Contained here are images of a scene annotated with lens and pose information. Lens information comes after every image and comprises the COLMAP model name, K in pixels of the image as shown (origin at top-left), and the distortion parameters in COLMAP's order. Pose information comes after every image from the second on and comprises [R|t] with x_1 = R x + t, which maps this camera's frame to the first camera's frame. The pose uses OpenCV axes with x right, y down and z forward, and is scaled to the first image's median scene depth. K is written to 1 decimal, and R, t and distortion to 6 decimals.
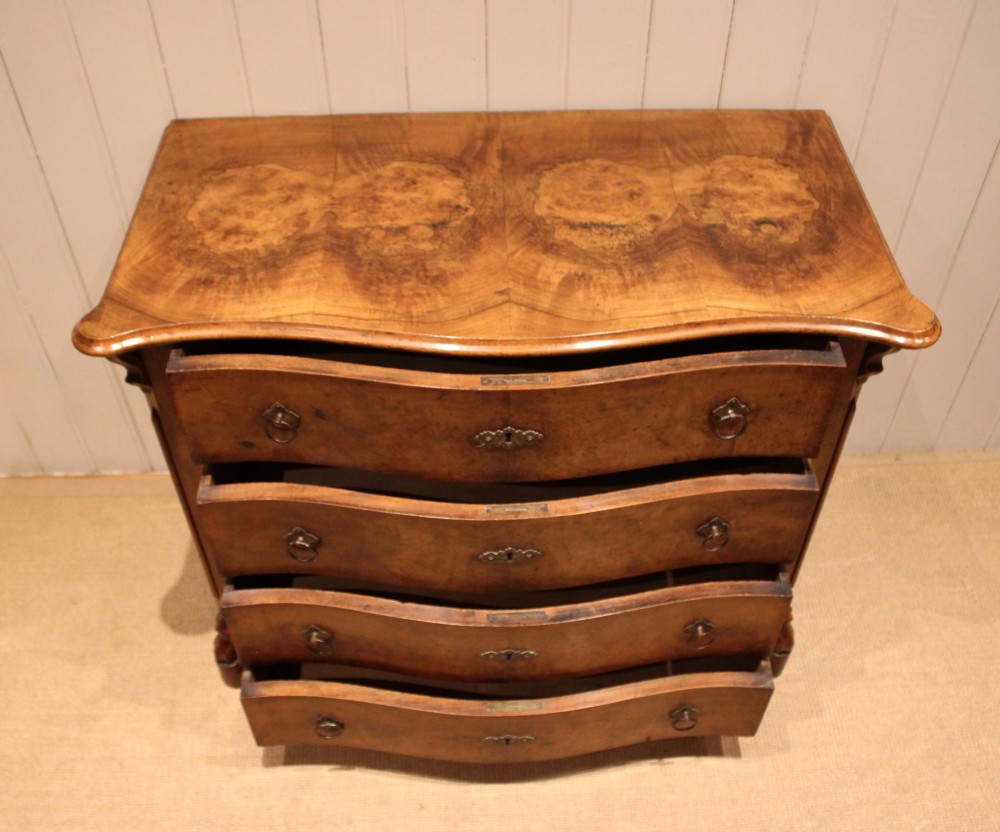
lens RADIAL K [[1115.0, 0, 504.4], [0, 1115.0, 425.4], [0, 0, 1]] dist [-0.144334, 0.000000]
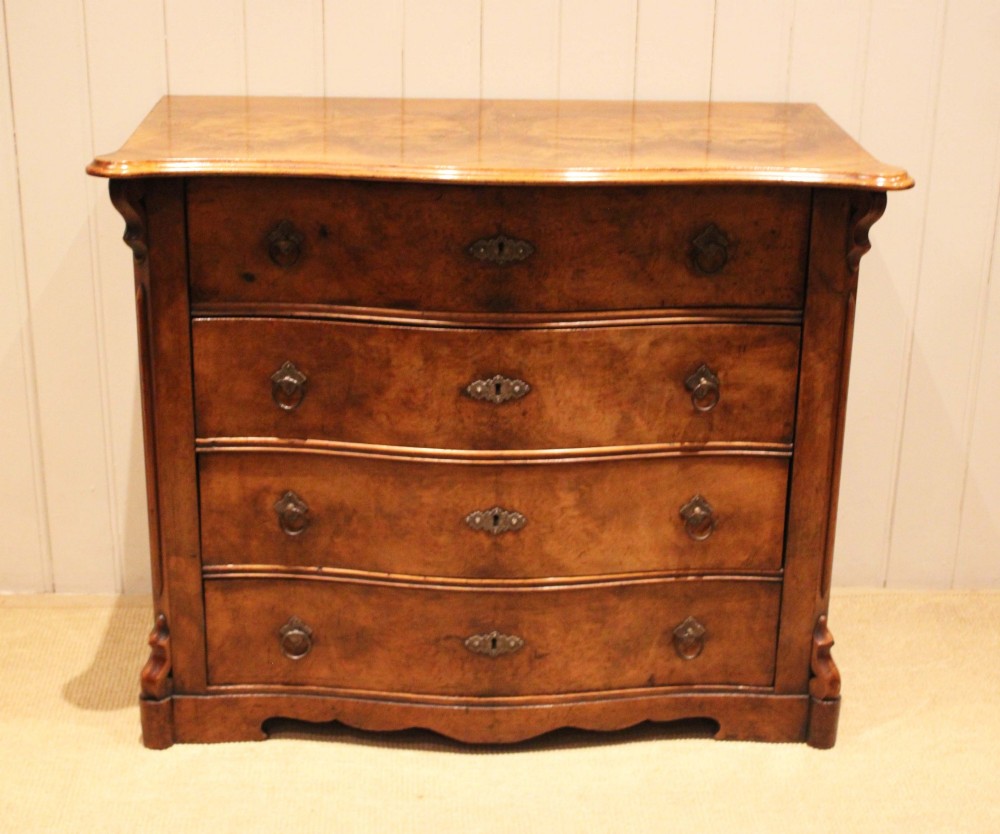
lens RADIAL K [[1979.3, 0, 543.7], [0, 1979.3, 474.3], [0, 0, 1]] dist [0.011522, 0.000000]
pose [[0.999591, 0.009283, 0.027043, -0.004930], [0.003836, 0.893728, -0.448593, 0.958056], [-0.028334, 0.448513, 0.893327, -0.544987]]
